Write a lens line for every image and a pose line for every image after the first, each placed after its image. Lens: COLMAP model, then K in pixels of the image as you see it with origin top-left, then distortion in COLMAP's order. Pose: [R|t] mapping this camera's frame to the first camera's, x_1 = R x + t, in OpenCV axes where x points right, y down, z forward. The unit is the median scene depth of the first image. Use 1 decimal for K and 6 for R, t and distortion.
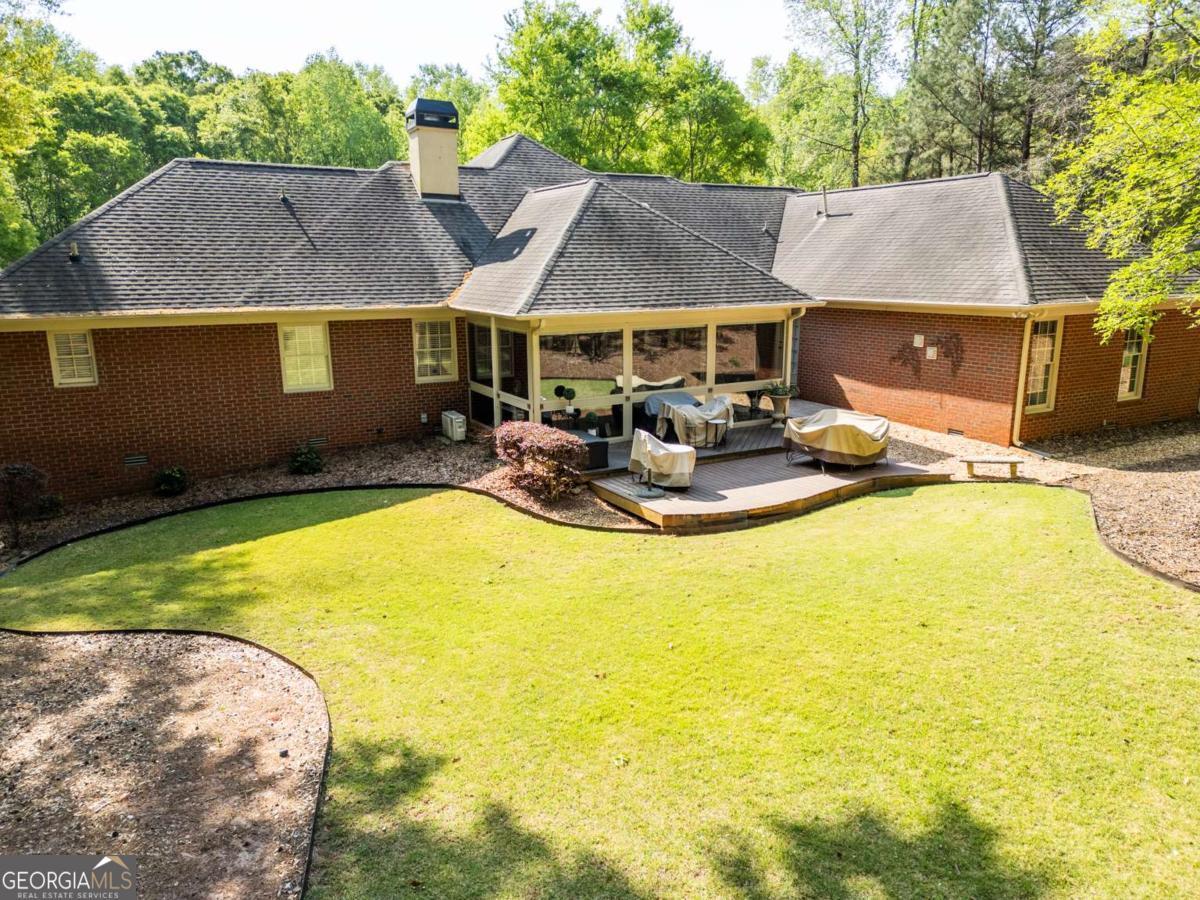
lens RADIAL K [[834.0, 0, 600.0], [0, 834.0, 450.0], [0, 0, 1]] dist [0.117134, -0.133799]
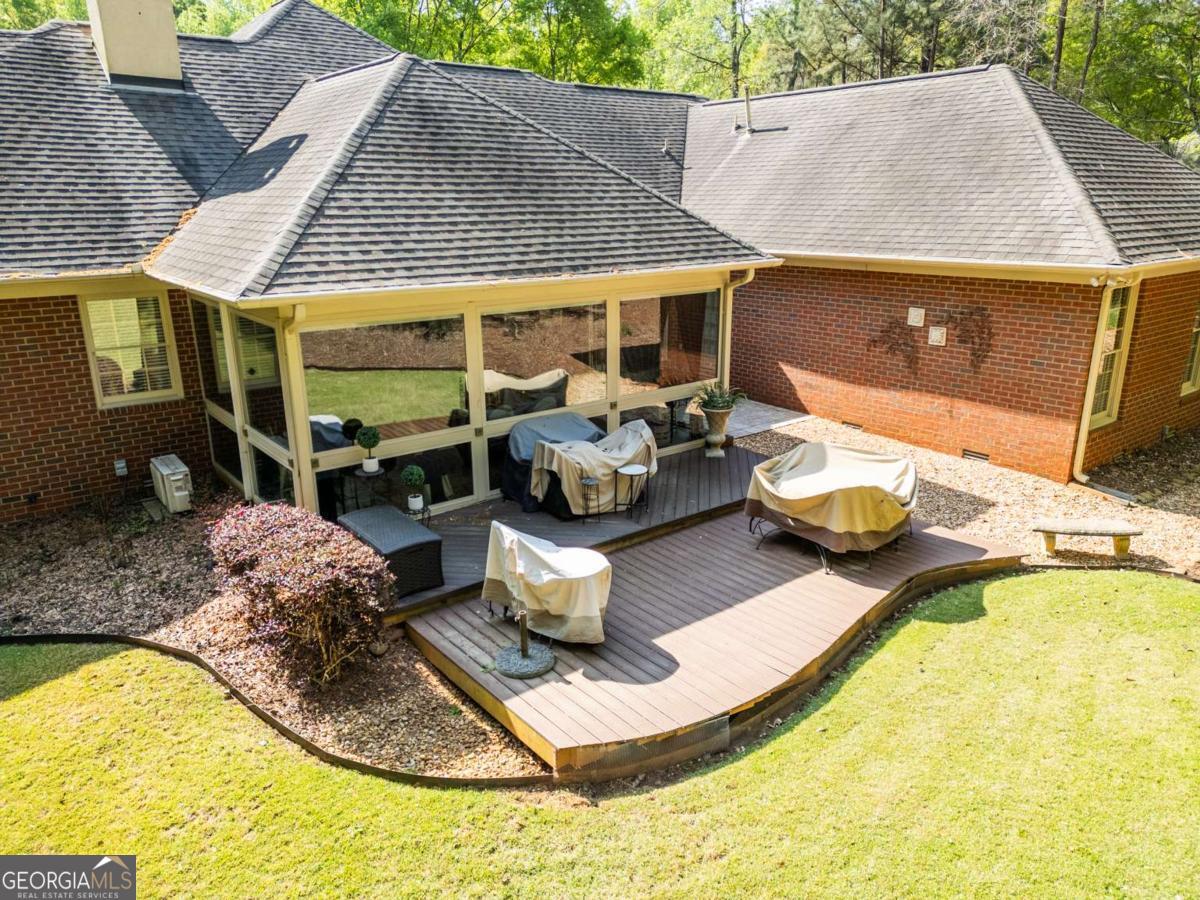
lens RADIAL K [[834.0, 0, 600.0], [0, 834.0, 450.0], [0, 0, 1]] dist [0.117134, -0.133799]
pose [[0.986793, -0.046434, 0.155189, 0.025909], [0.035568, 0.996765, 0.072074, -0.089366], [-0.158033, -0.065603, 0.985252, 0.413567]]
